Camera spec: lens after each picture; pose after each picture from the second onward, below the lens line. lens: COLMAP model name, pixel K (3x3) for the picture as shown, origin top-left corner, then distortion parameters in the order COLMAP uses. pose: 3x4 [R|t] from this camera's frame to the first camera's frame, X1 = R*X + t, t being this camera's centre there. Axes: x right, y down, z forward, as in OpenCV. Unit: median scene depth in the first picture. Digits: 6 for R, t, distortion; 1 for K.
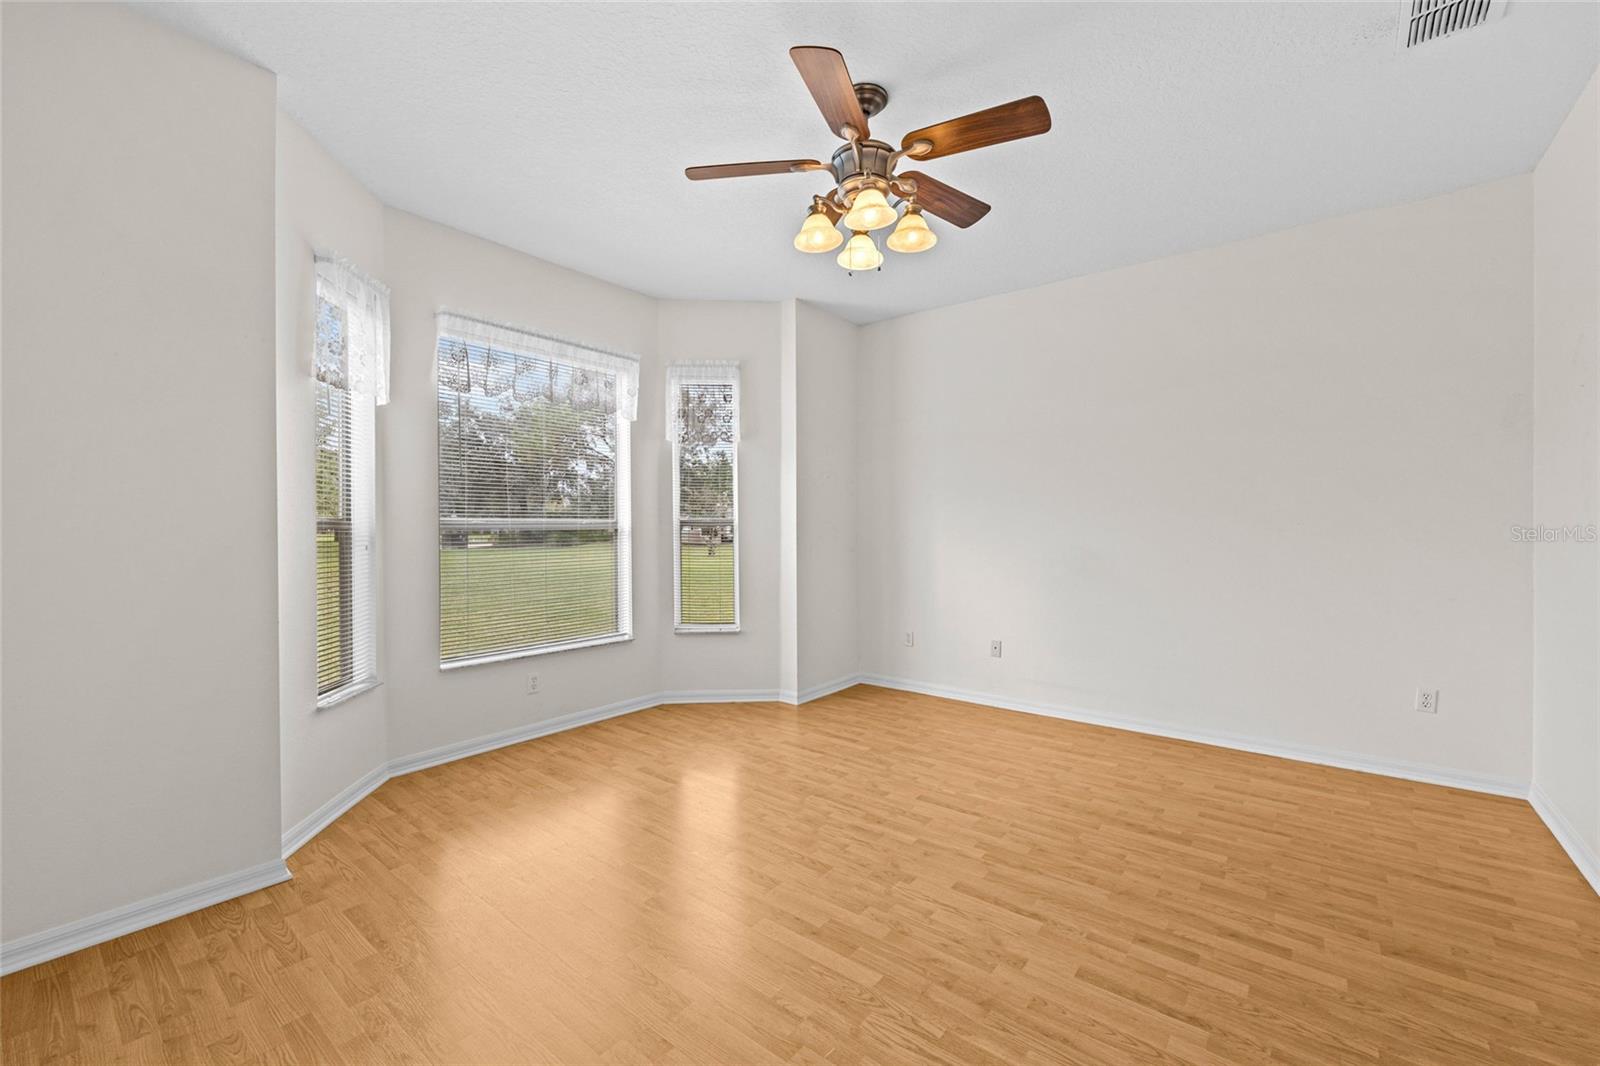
lens RADIAL K [[653.3, 0, 796.4], [0, 653.3, 529.5], [0, 0, 1]] dist [0.002058, 0.000090]
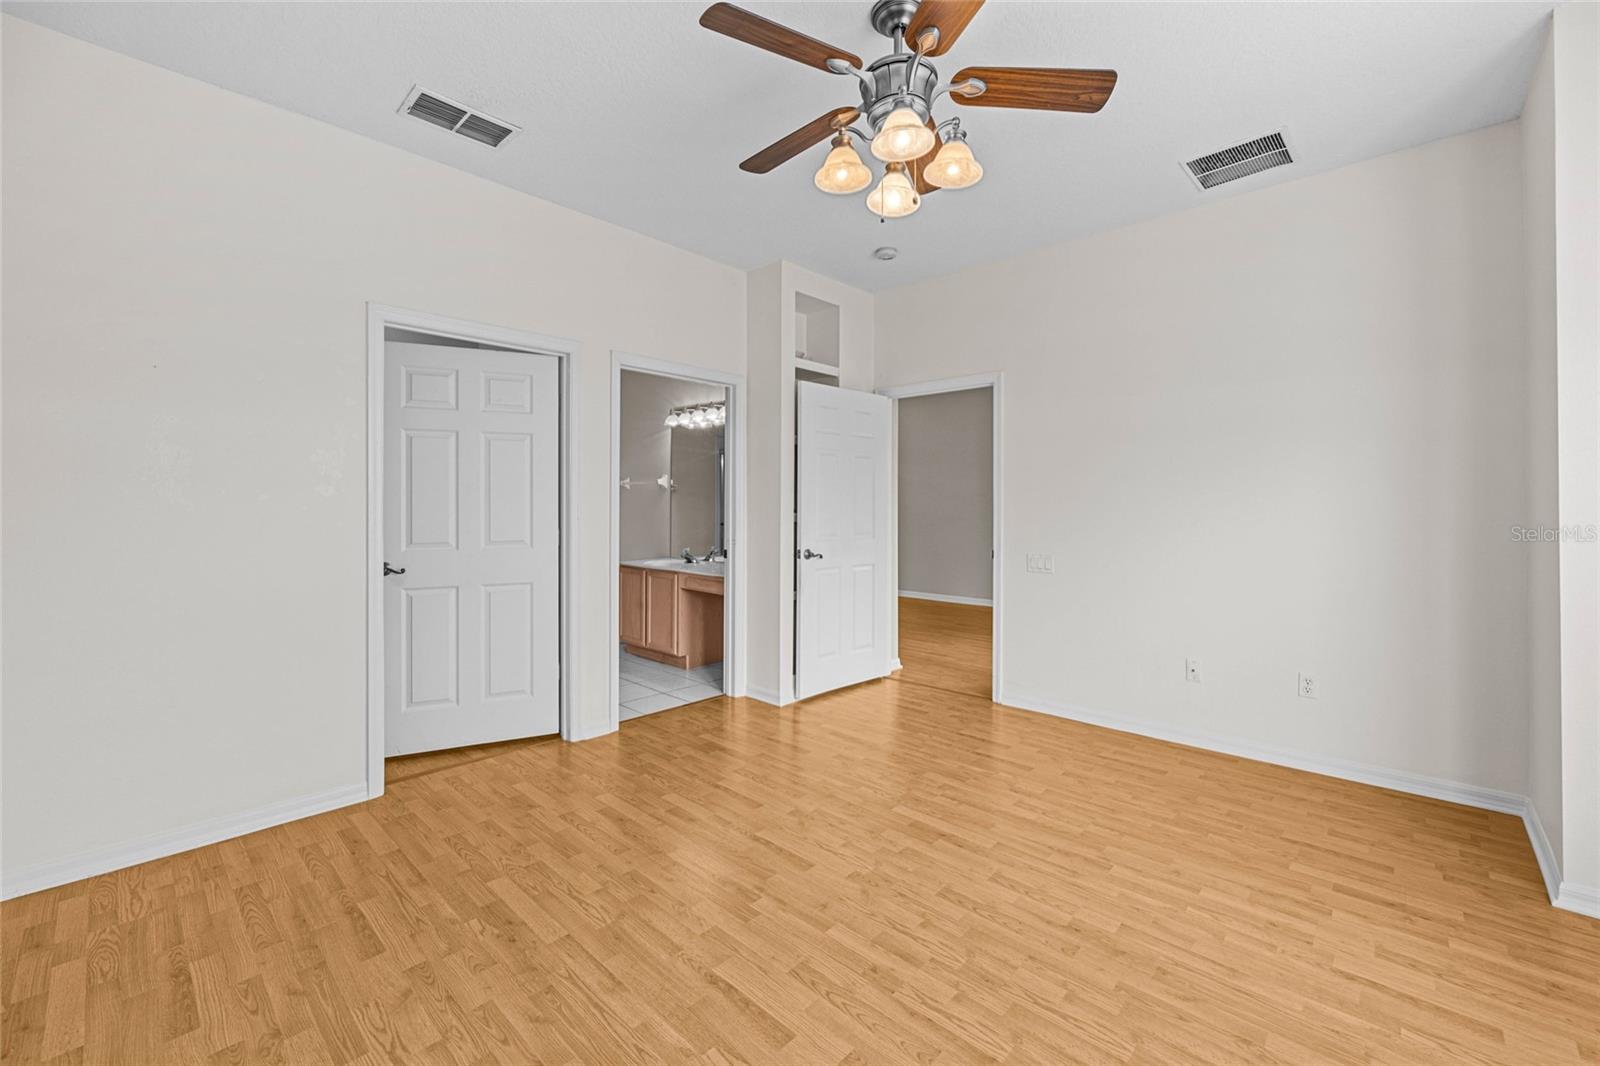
lens RADIAL K [[653.3, 0, 790.8], [0, 653.3, 503.7], [0, 0, 1]] dist [0.002058, 0.000090]
pose [[-0.996333, 0.002663, 0.085515, 0.183777], [0.002772, 0.999995, 0.001155, -0.015650], [-0.085511, 0.001388, -0.996336, 1.992563]]
